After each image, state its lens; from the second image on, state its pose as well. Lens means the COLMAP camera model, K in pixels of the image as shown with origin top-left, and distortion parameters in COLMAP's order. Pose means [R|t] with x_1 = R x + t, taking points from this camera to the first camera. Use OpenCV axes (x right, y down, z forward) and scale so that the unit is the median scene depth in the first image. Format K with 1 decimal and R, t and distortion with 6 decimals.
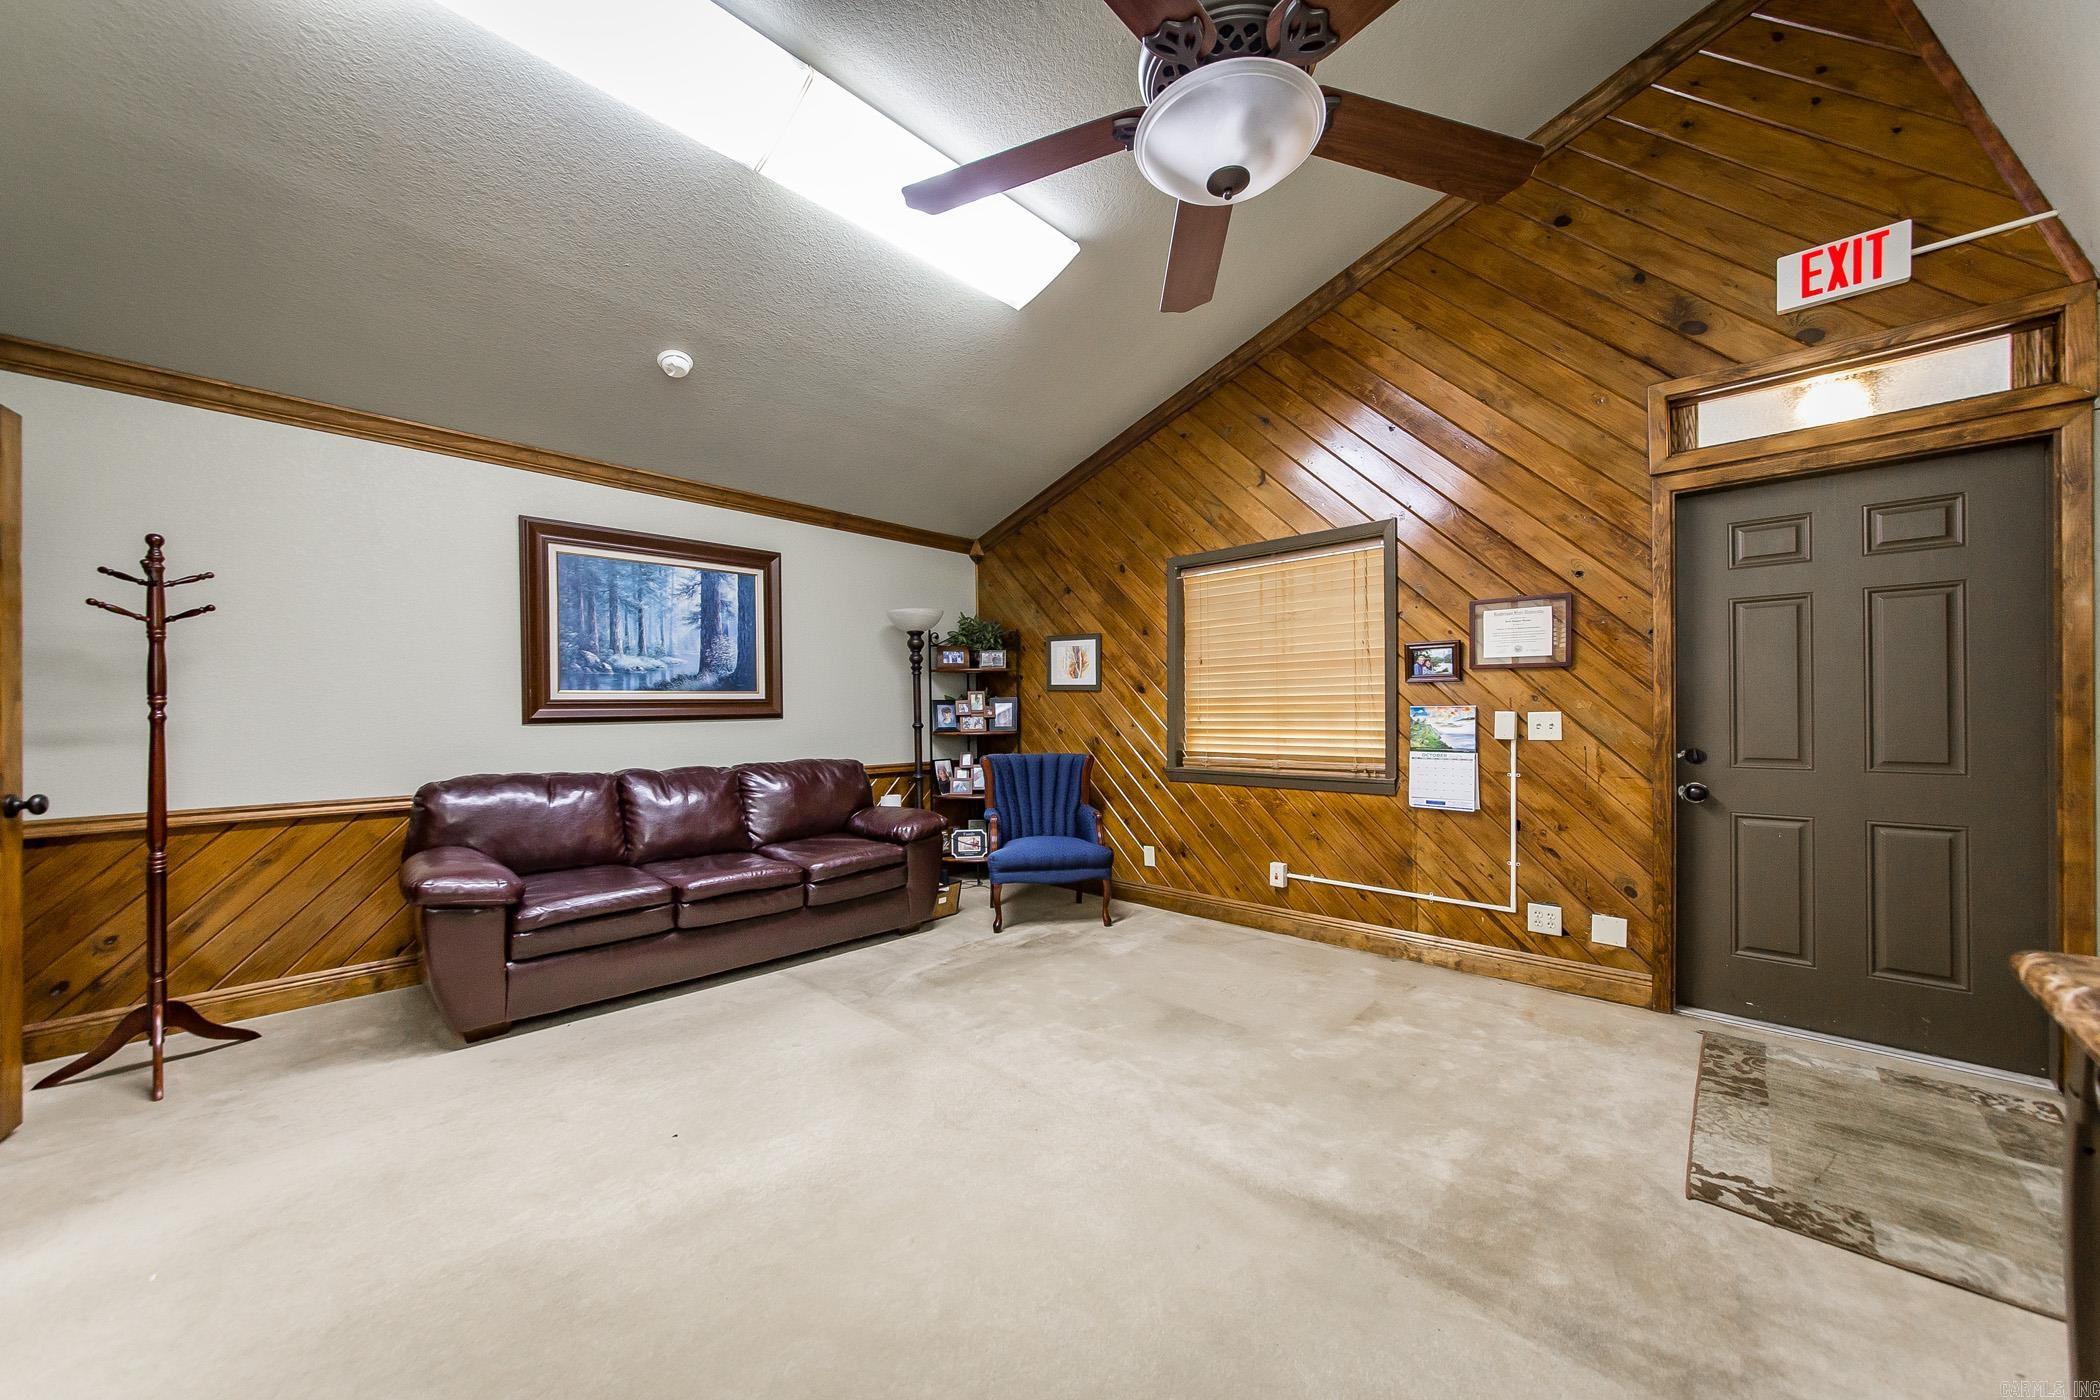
lens RADIAL K [[748.0, 0, 1048.6], [0, 748.0, 713.4], [0, 0, 1]] dist [0.001206, 0.000323]
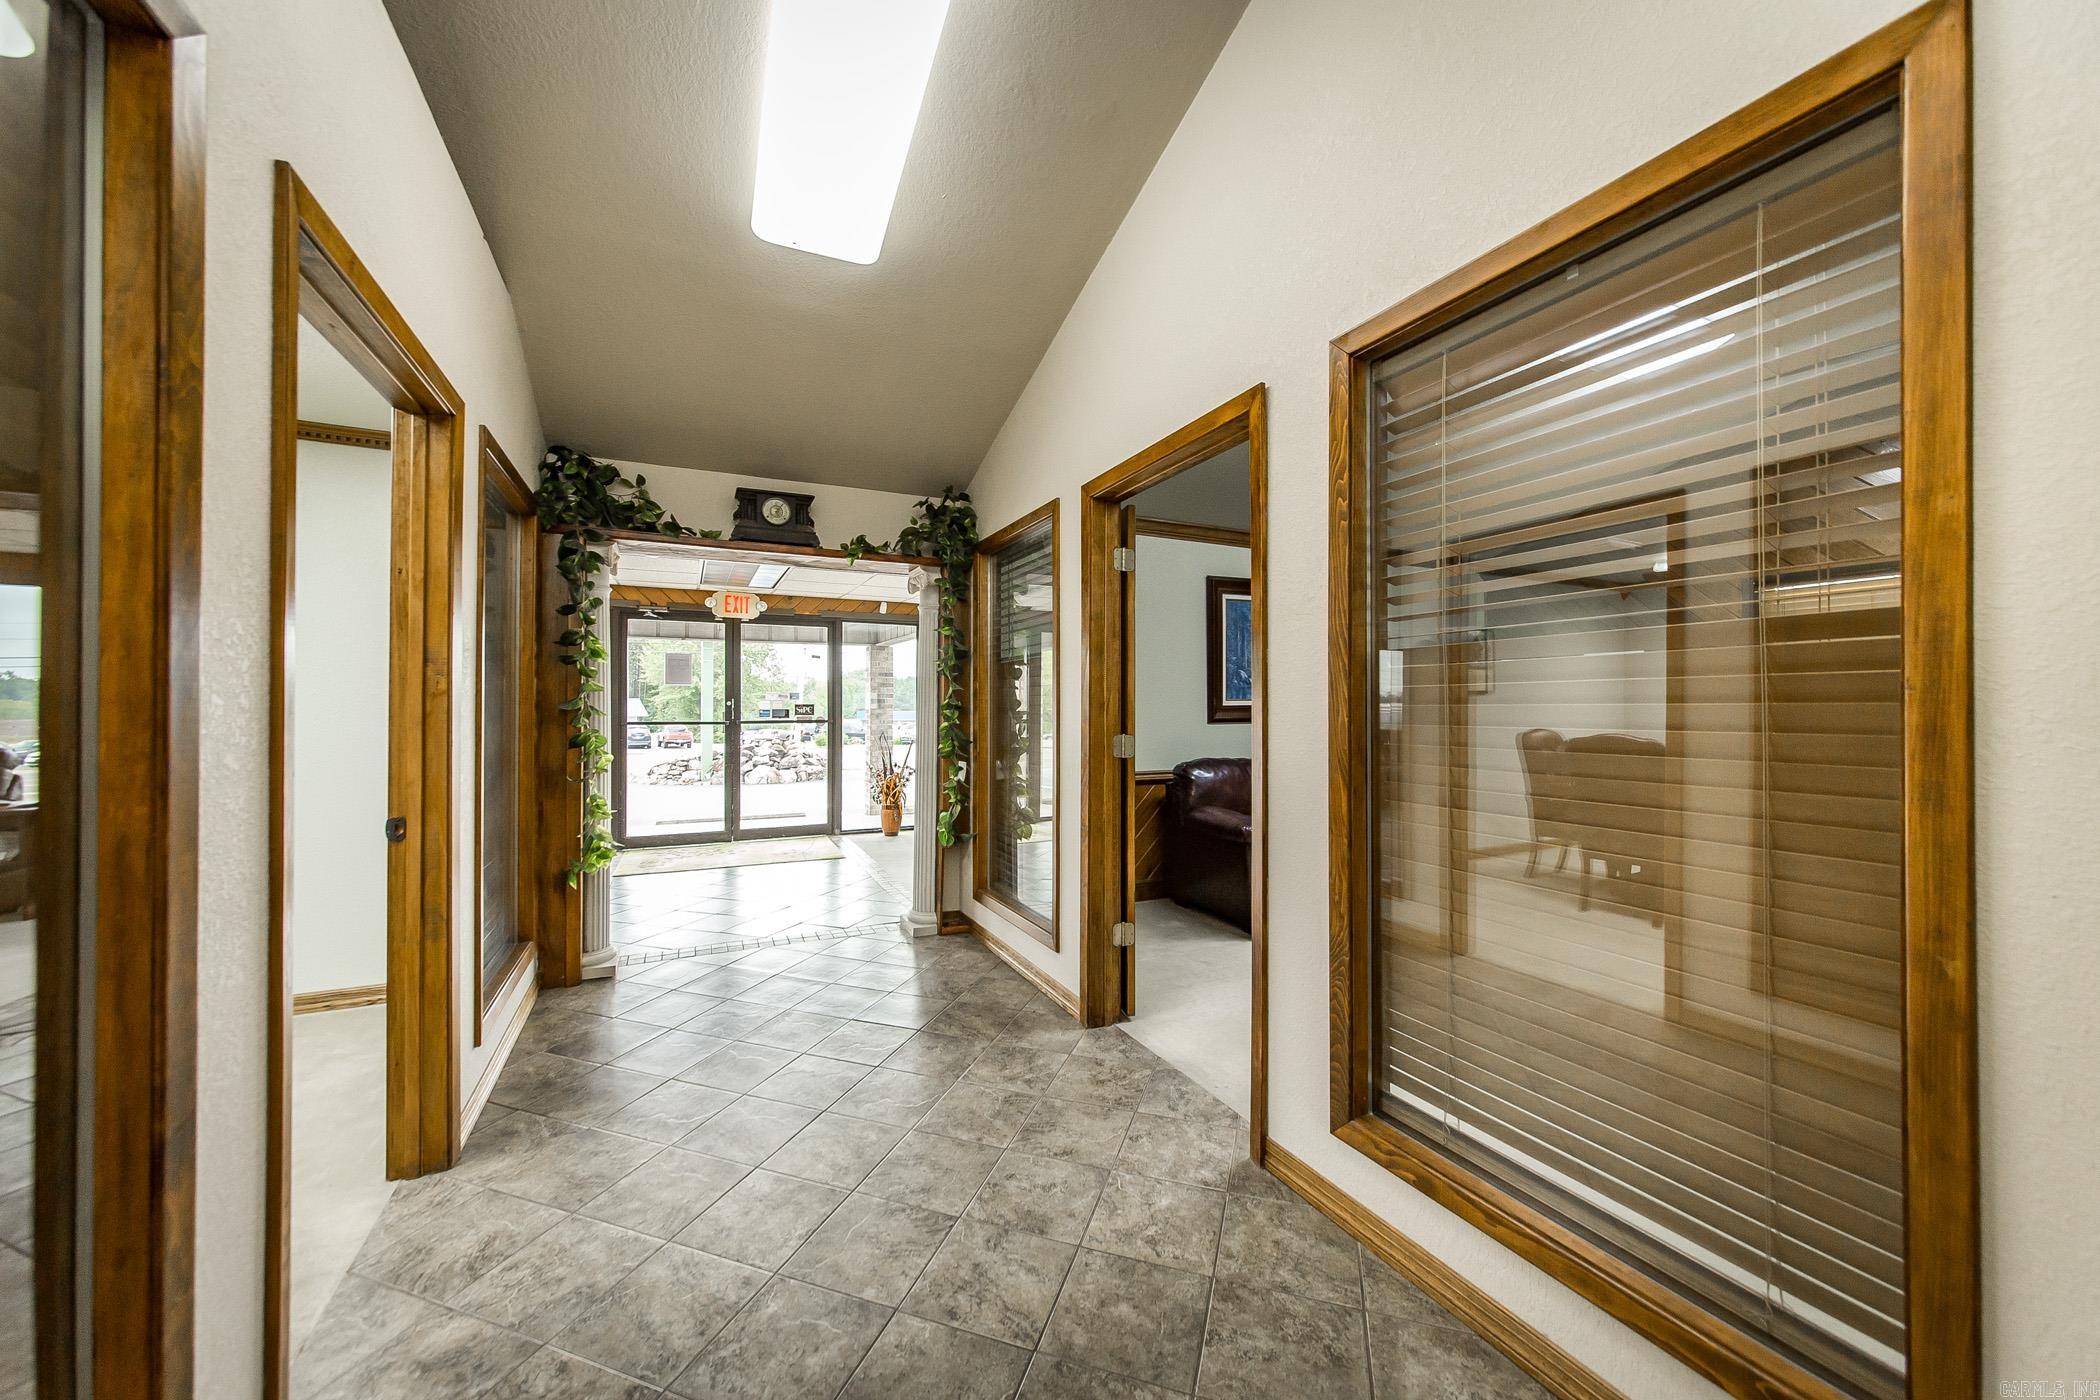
lens RADIAL K [[762.0, 0, 1050.0], [0, 762.0, 700.0], [0, 0, 1]] dist [0.000467, 0.000047]
pose [[0.933252, 0.005190, -0.359184, -0.464632], [-0.007317, 0.999963, -0.004564, -0.020748], [0.359147, 0.006888, 0.933256, -0.442542]]
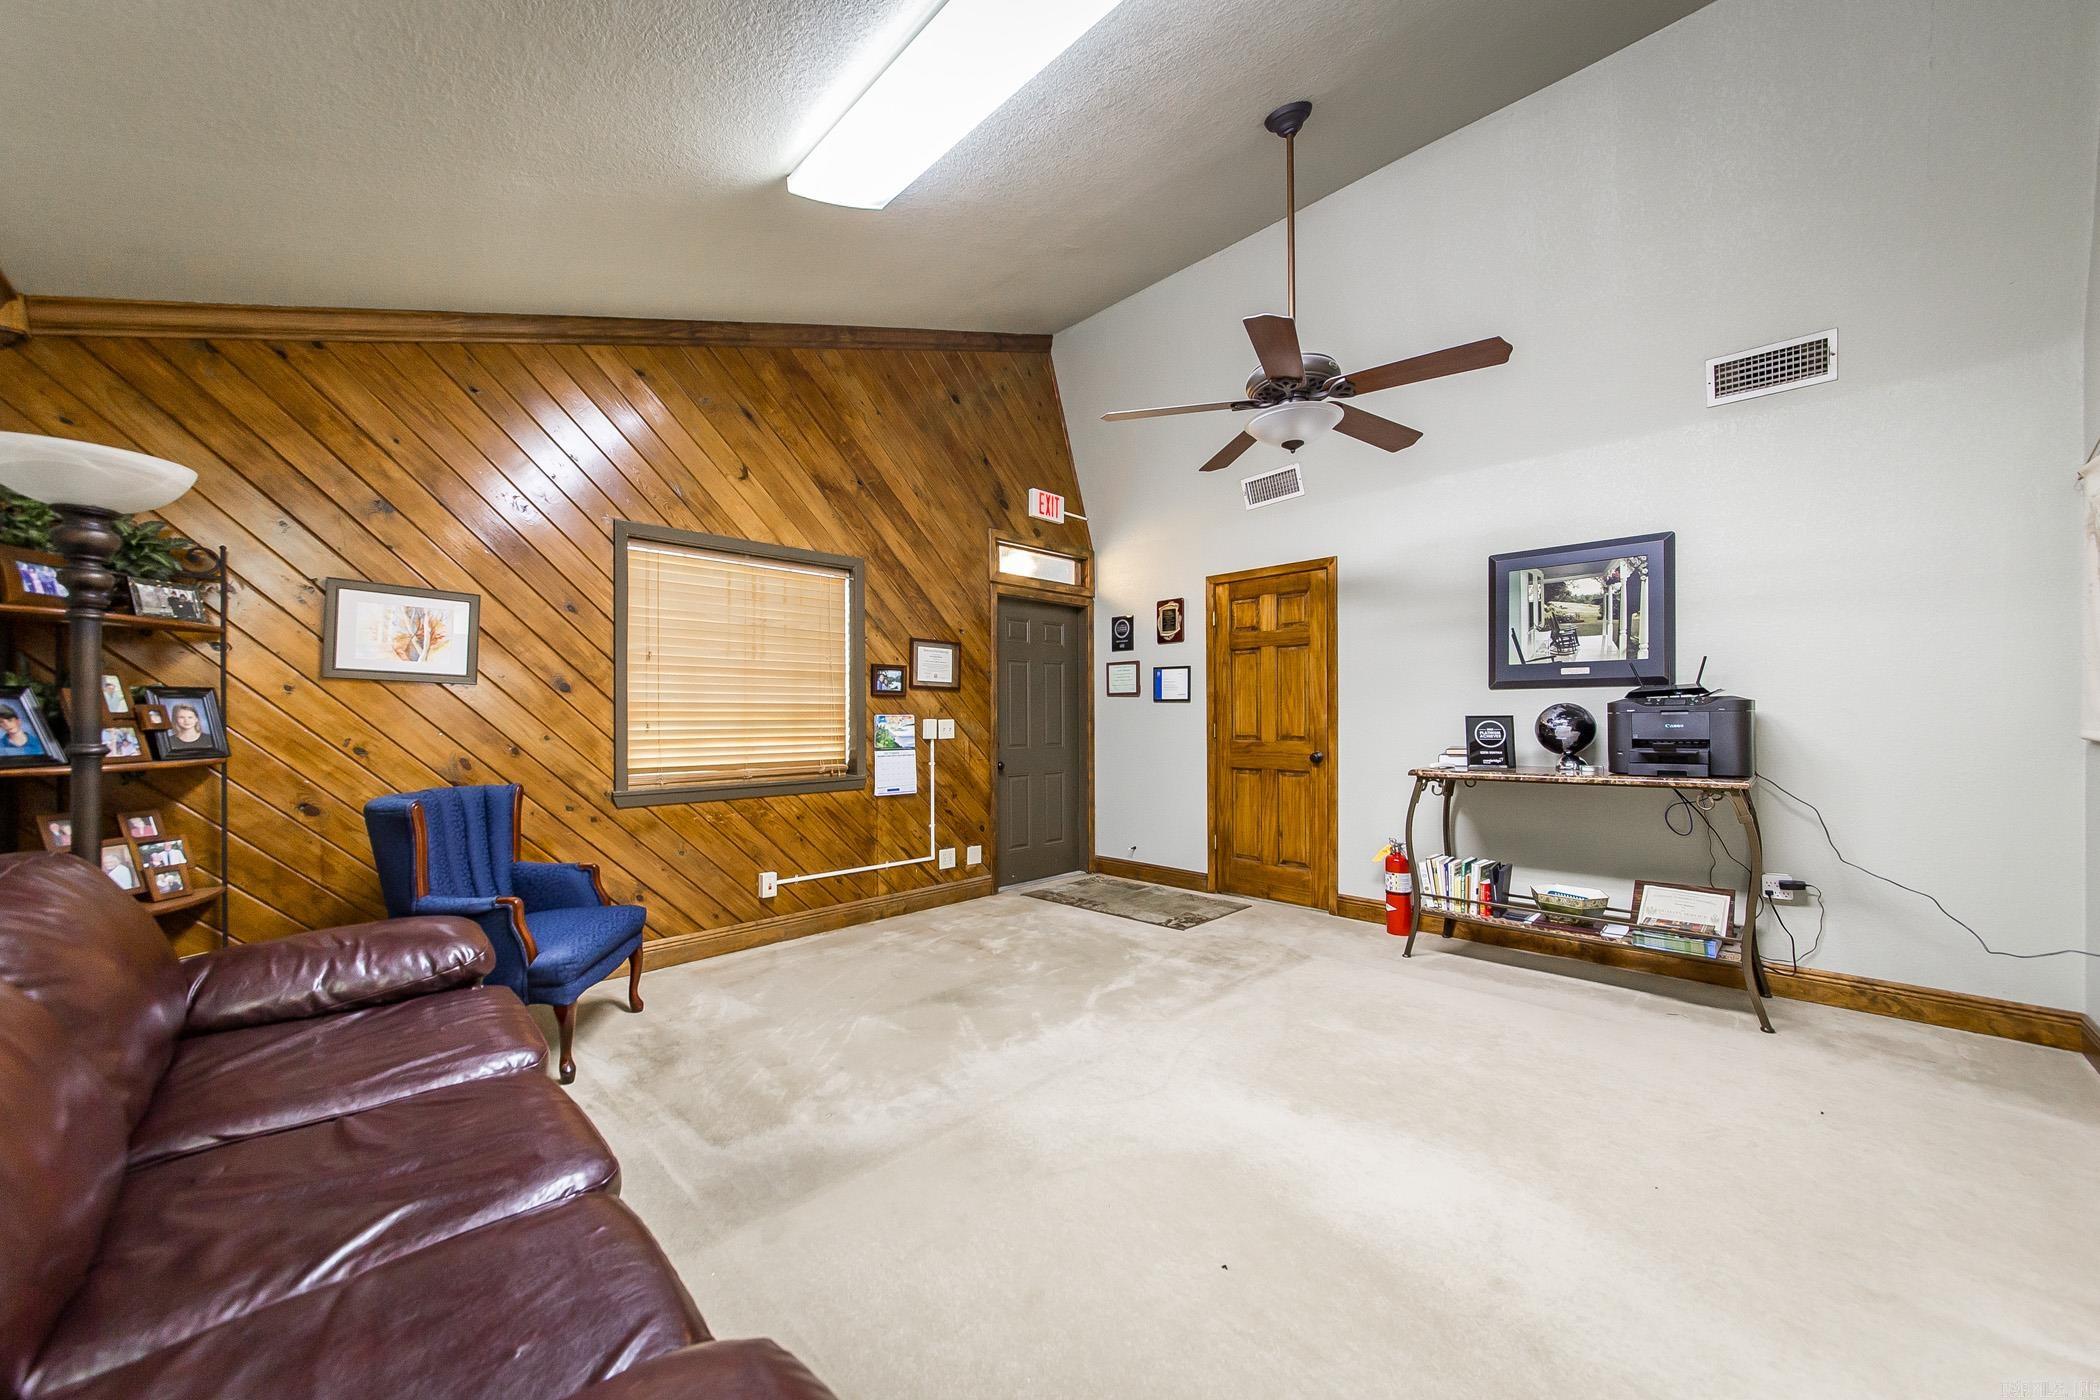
lens RADIAL K [[766.0, 0, 1029.7], [0, 766.0, 718.7], [0, 0, 1]] dist [0.000379, 0.000034]
pose [[0.050890, 0.004461, 0.998694, -0.754196], [0.001640, 0.999988, -0.004550, 0.002912], [-0.998703, 0.001869, 0.050882, 0.668997]]
